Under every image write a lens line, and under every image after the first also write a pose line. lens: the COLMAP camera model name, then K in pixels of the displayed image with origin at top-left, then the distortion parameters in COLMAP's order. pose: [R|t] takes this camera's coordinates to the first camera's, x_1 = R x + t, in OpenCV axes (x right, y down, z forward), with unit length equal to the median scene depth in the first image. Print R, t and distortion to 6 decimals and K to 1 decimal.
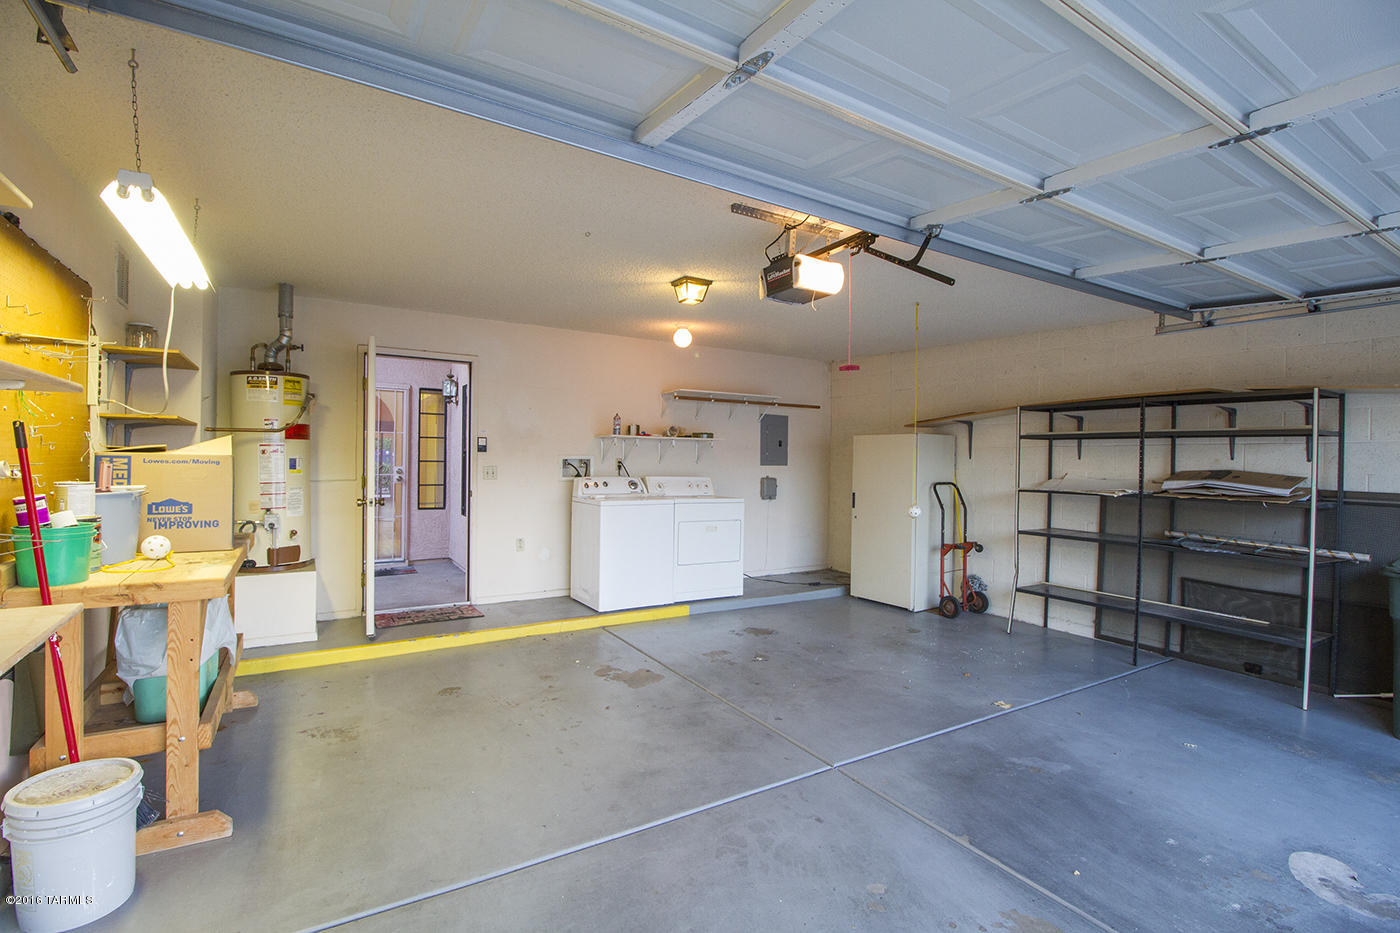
lens RADIAL K [[657.1, 0, 702.3], [0, 657.1, 460.5], [0, 0, 1]] dist [-0.000545, -0.012630]
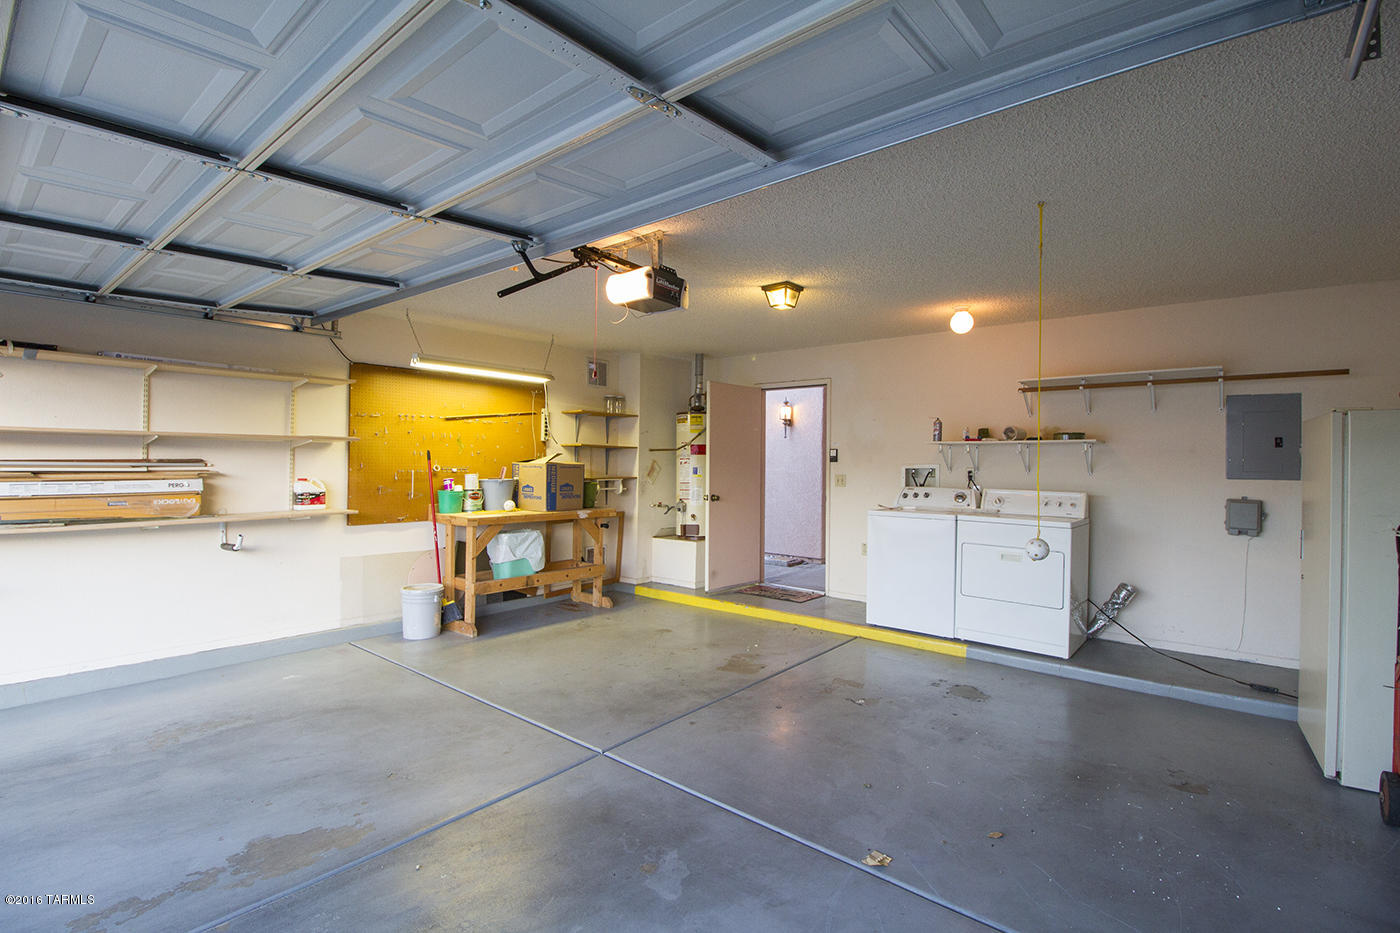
lens RADIAL K [[657.1, 0, 702.9], [0, 657.1, 466.5], [0, 0, 1]] dist [-0.000545, -0.012630]
pose [[0.304470, -0.007806, -0.952490, 0.832994], [-0.009979, 0.999885, -0.011384, 0.012315], [0.952470, 0.012971, 0.304357, 0.549701]]
